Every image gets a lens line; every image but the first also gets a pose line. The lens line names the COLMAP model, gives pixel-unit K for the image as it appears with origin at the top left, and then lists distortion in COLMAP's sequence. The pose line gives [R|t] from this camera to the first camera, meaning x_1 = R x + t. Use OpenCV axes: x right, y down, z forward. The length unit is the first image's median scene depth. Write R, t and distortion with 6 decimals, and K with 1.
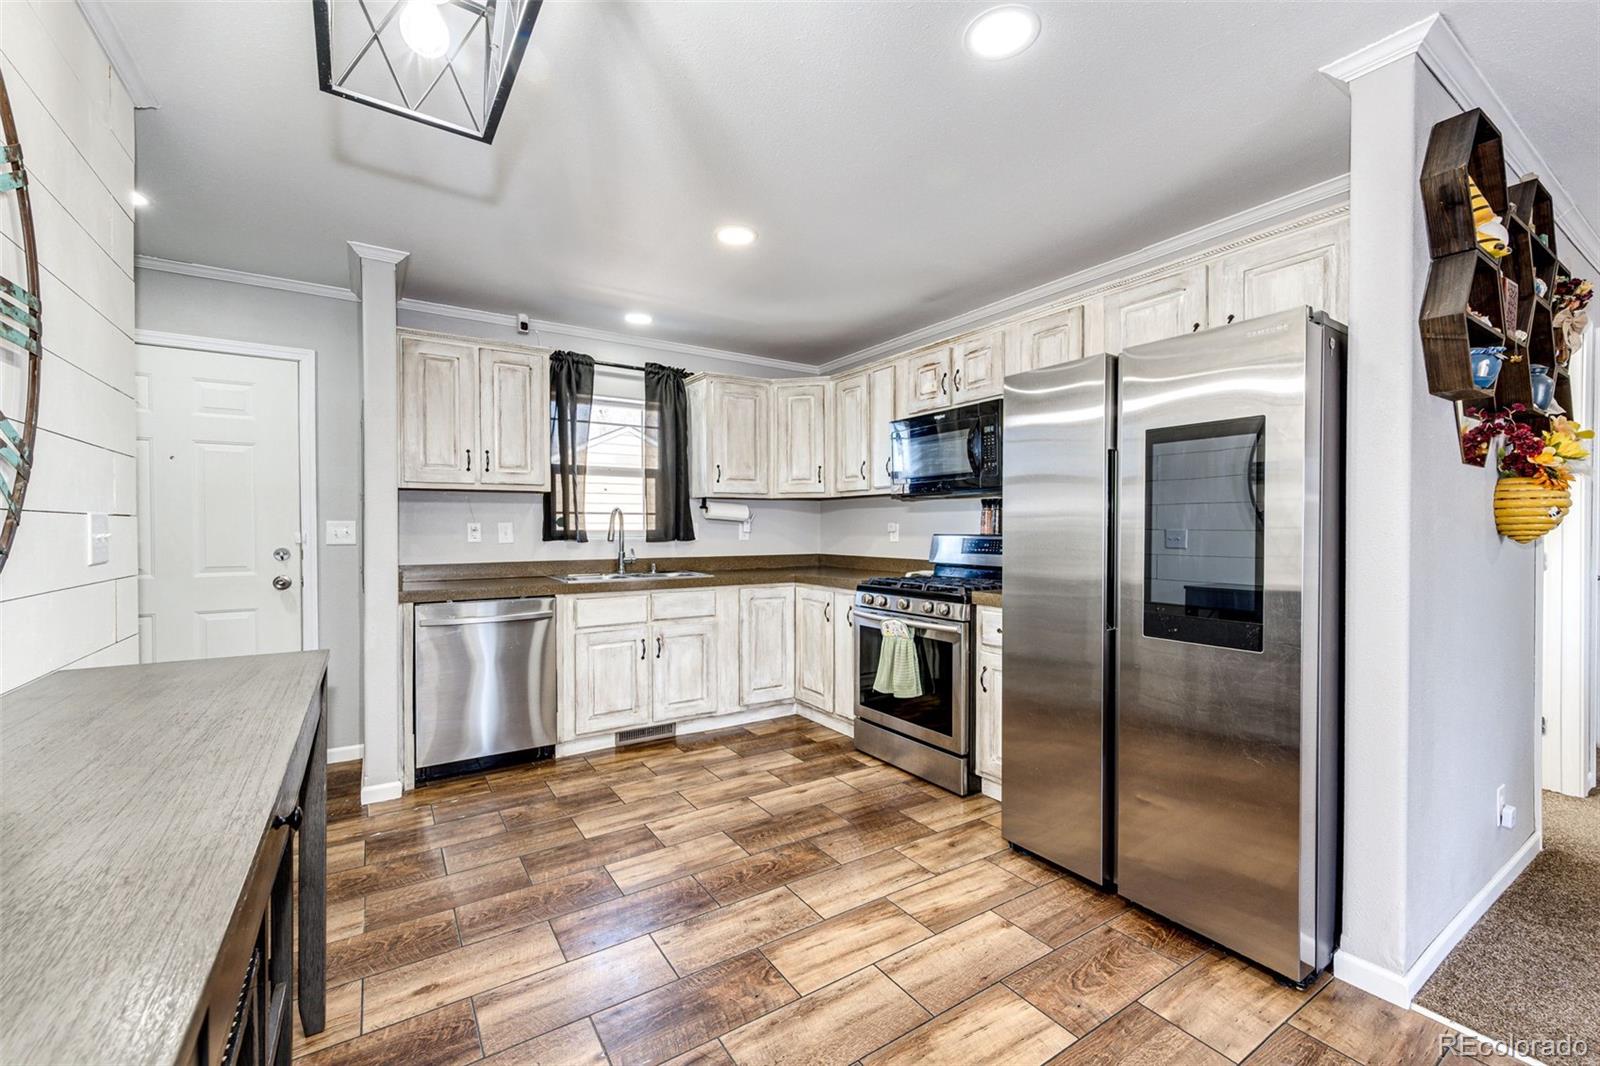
lens RADIAL K [[651.1, 0, 806.0], [0, 651.1, 531.6], [0, 0, 1]] dist [0.002292, 0.000006]
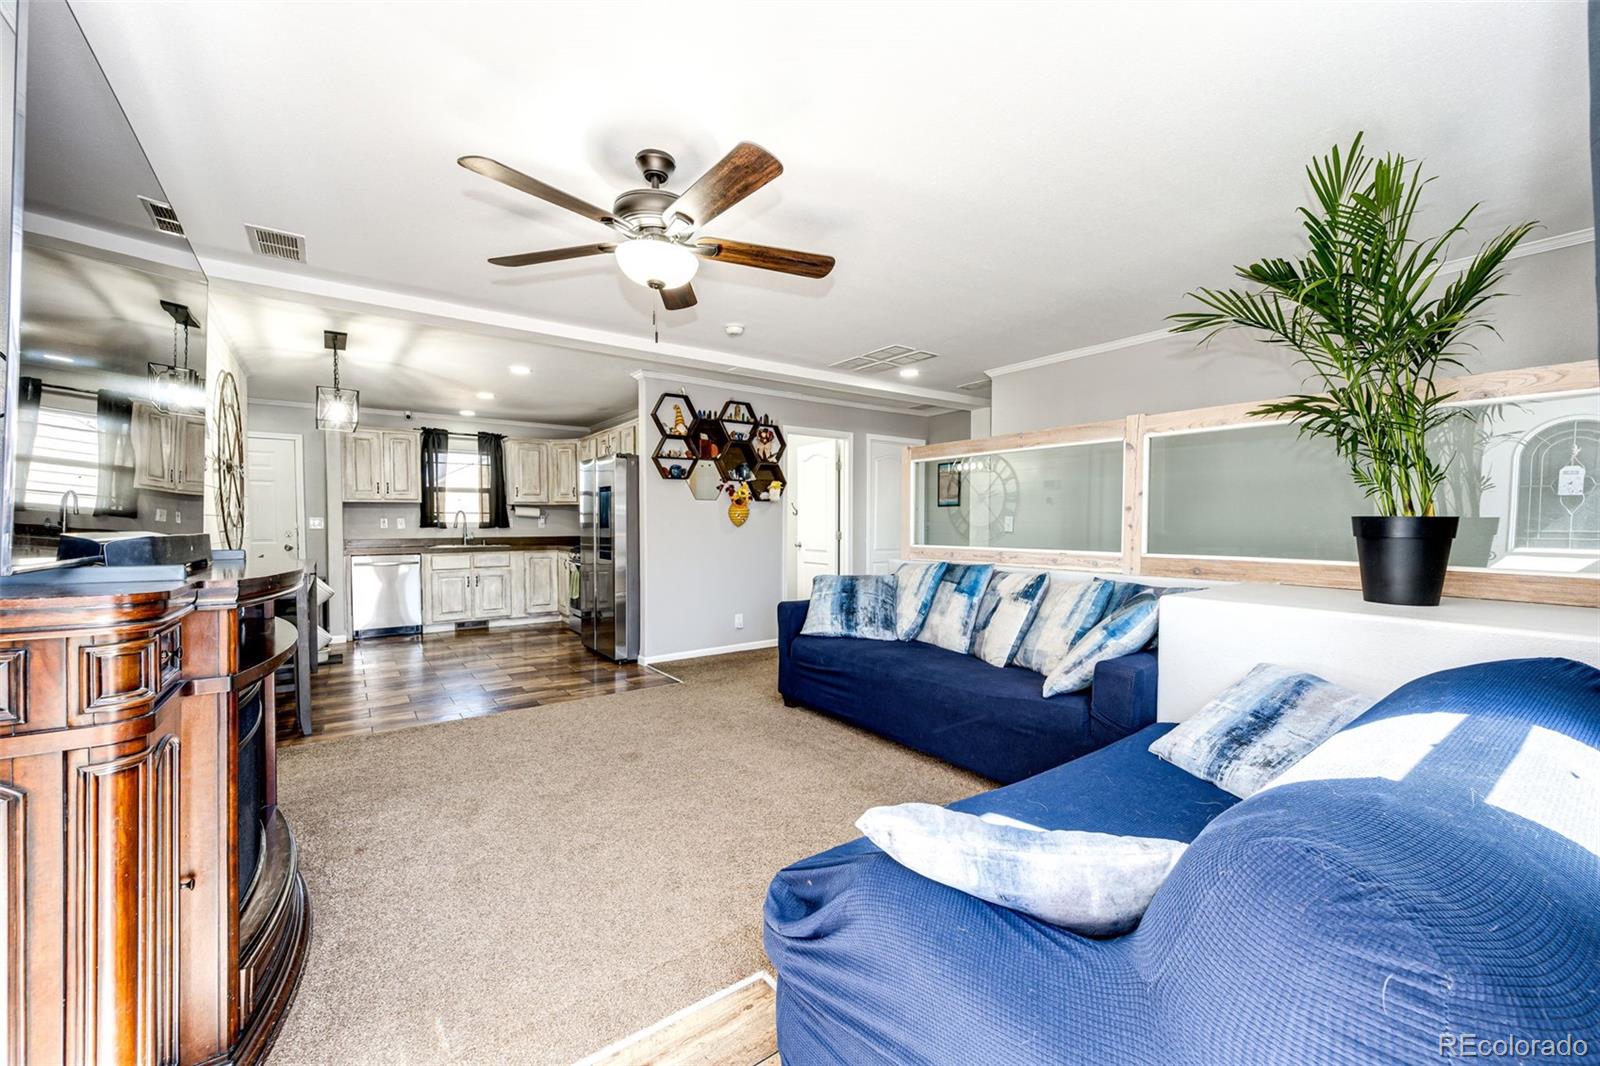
lens RADIAL K [[651.1, 0, 773.6], [0, 651.1, 536.7], [0, 0, 1]] dist [0.002292, 0.000006]
pose [[0.999946, -0.002027, 0.010220, 0.664487], [0.001840, 0.999830, 0.018324, 0.007891], [-0.010256, -0.018304, 0.999780, -1.002632]]
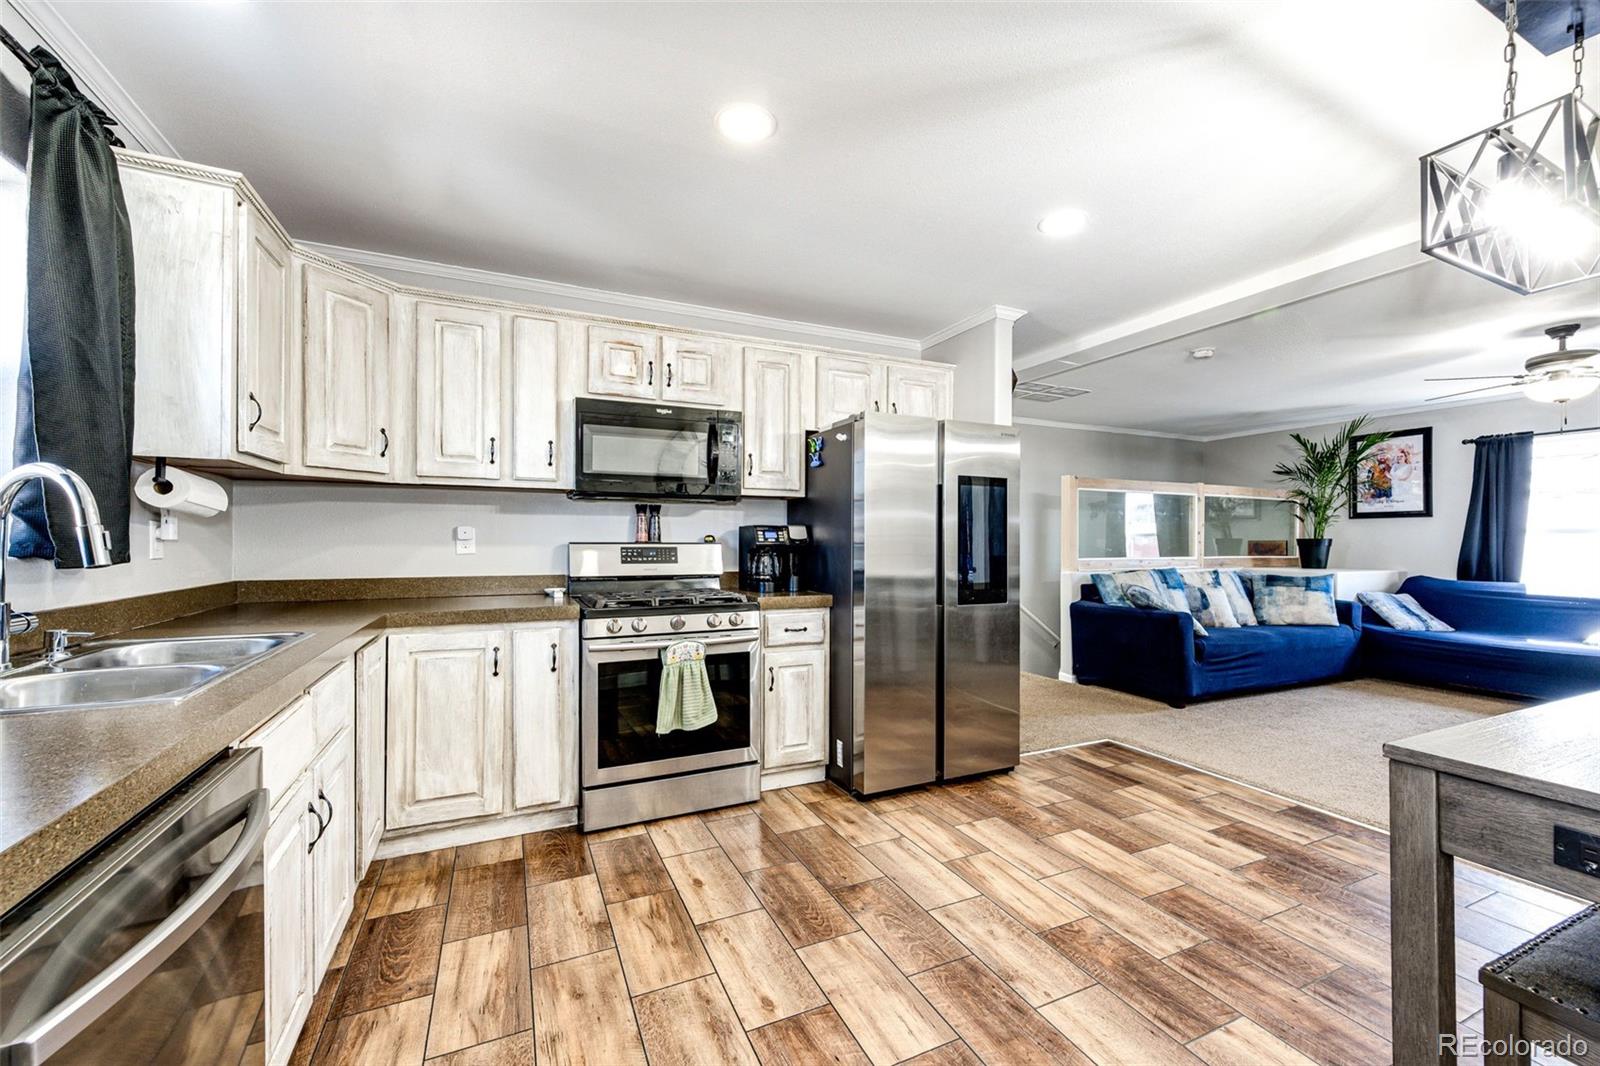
lens RADIAL K [[651.1, 0, 809.9], [0, 651.1, 537.7], [0, 0, 1]] dist [0.002292, 0.000006]
pose [[0.141495, 0.003517, 0.989933, -0.623662], [0.002447, 0.999989, -0.003902, 0.001958], [-0.989936, 0.002974, 0.141485, 0.646020]]
